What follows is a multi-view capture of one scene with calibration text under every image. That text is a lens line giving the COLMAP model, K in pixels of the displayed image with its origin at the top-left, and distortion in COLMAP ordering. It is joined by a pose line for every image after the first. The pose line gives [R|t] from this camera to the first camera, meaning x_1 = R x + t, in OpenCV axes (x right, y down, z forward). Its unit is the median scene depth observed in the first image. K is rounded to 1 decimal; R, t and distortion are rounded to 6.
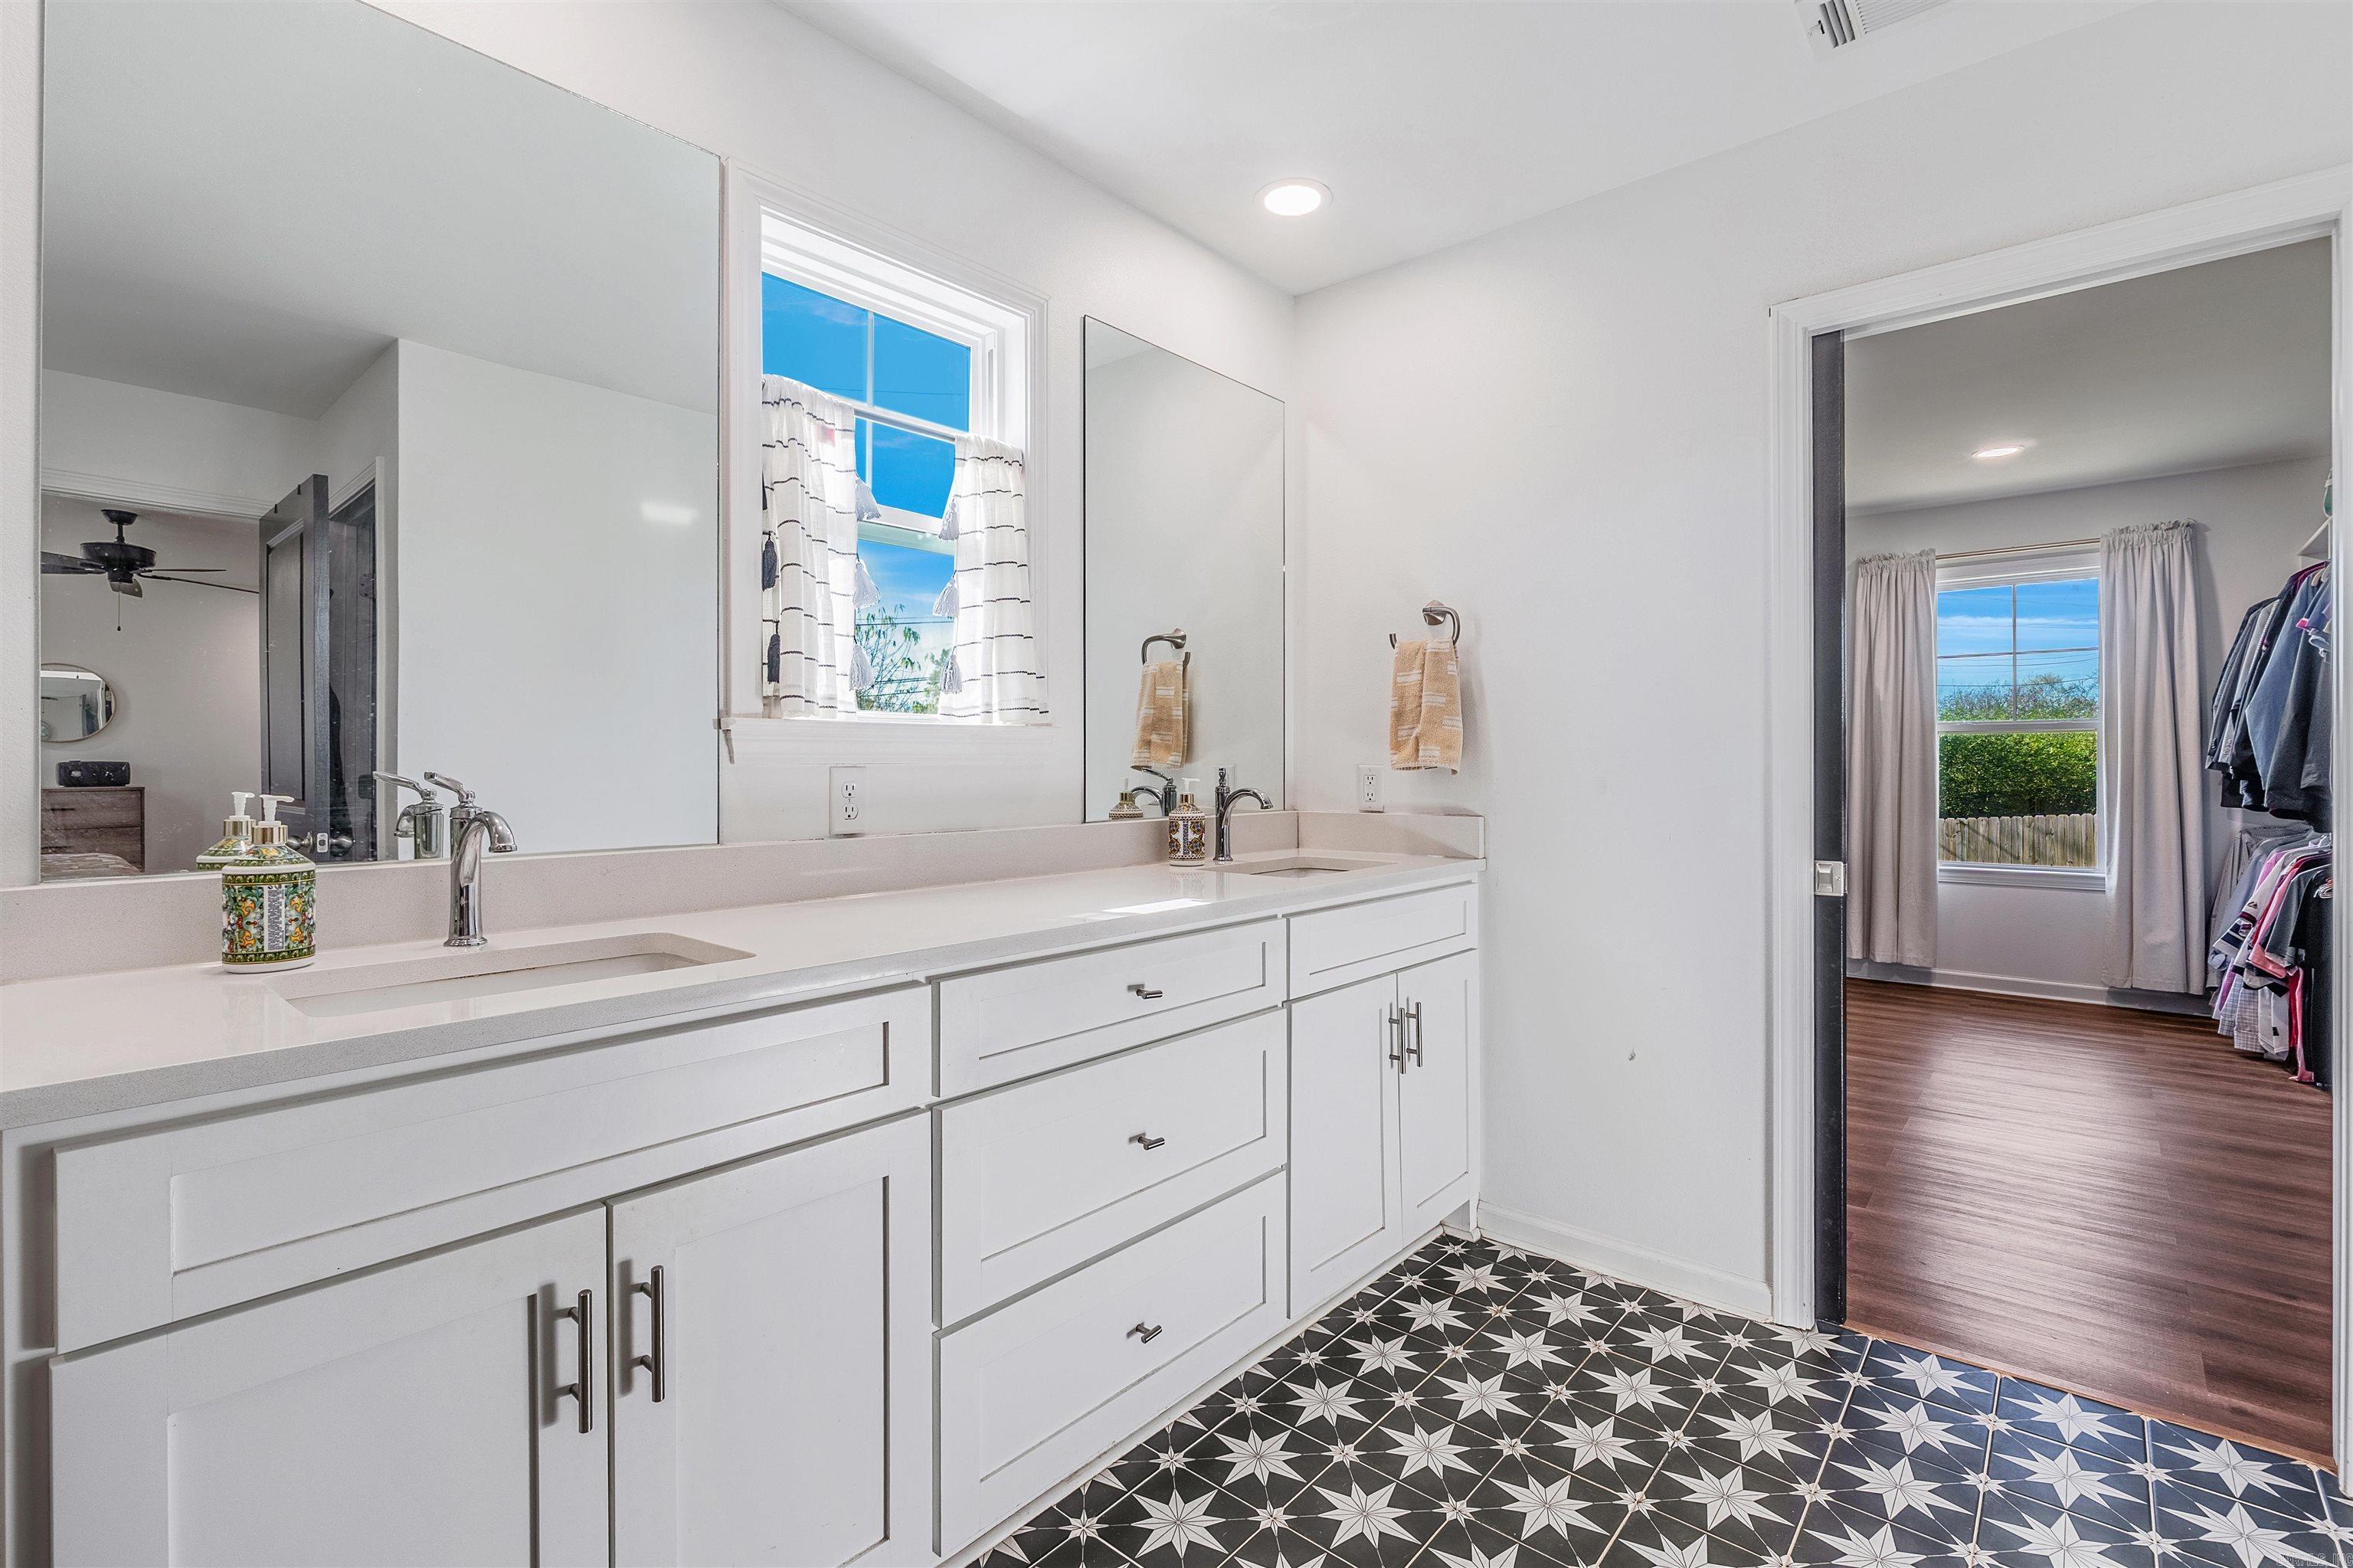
lens RADIAL K [[1065.5, 0, 1166.4], [0, 1065.5, 767.7], [0, 0, 1]] dist [-0.002730, 0.000631]
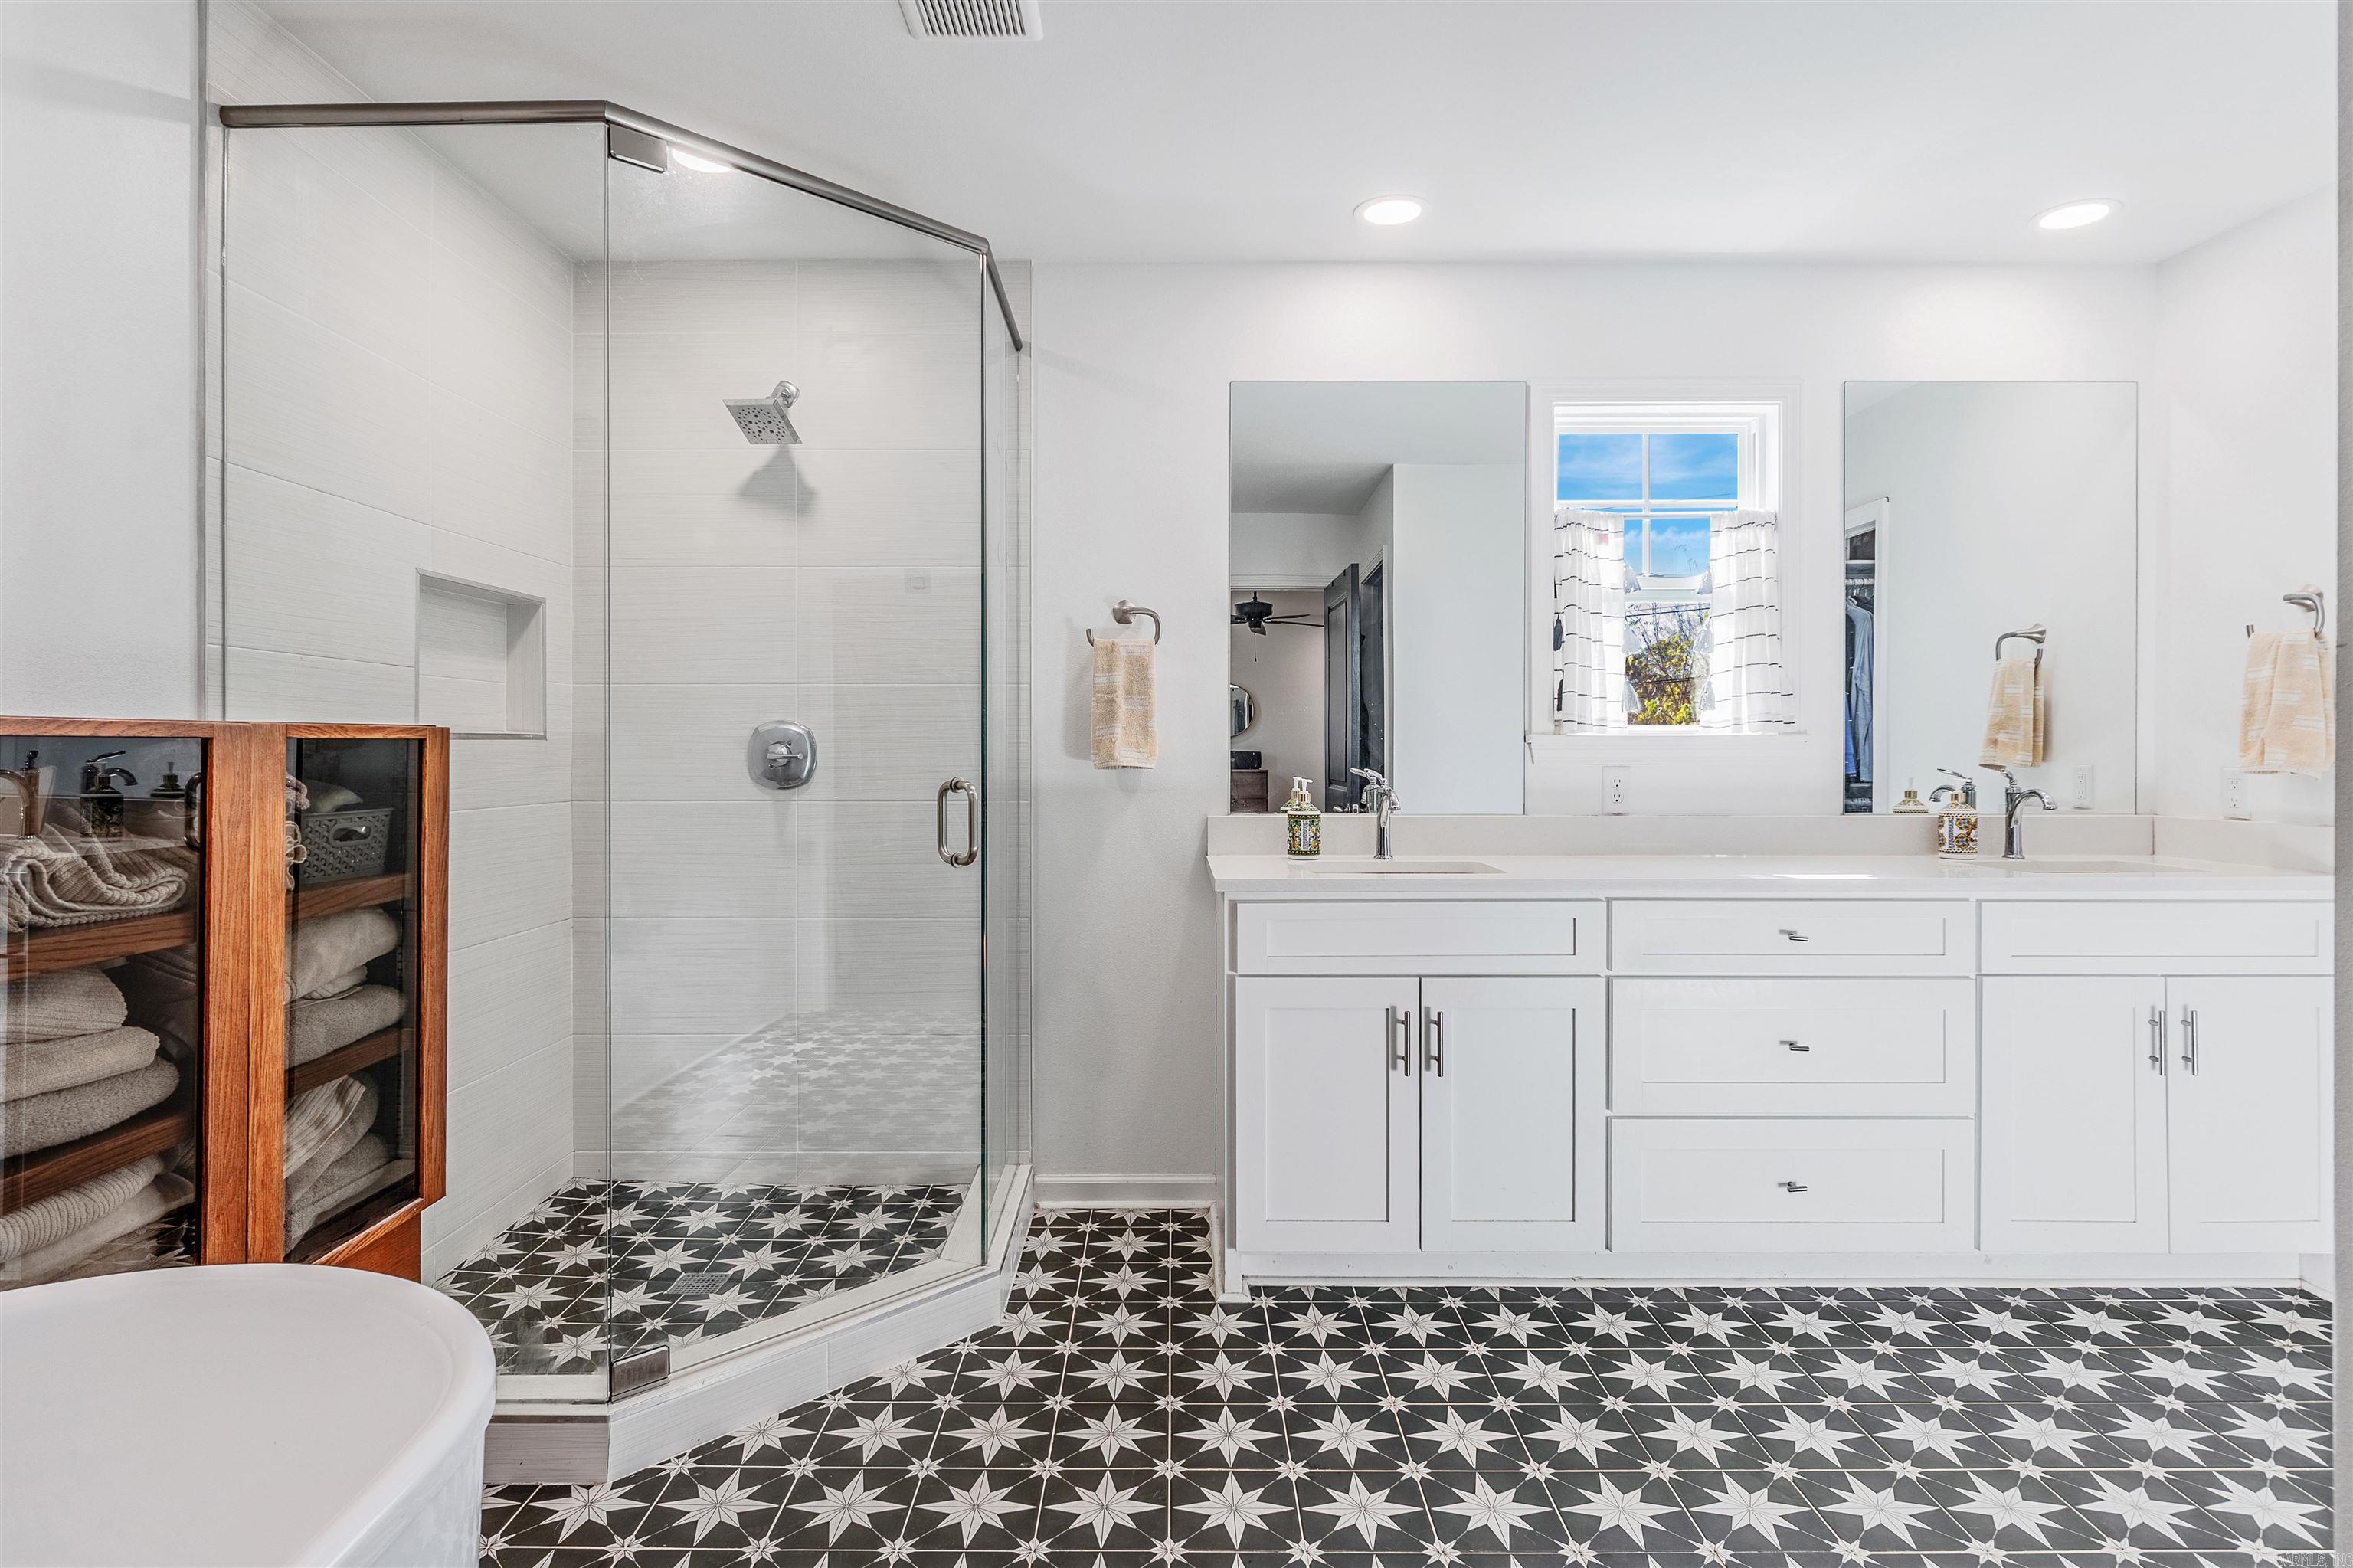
lens RADIAL K [[1244.8, 0, 1167.6], [0, 1244.8, 753.4], [0, 0, 1]] dist [-0.000911, -0.000253]
pose [[0.660345, 0.004403, -0.750950, 0.547946], [-0.003680, 0.999990, 0.002627, -0.019833], [0.750954, 0.001029, 0.660354, -0.551334]]
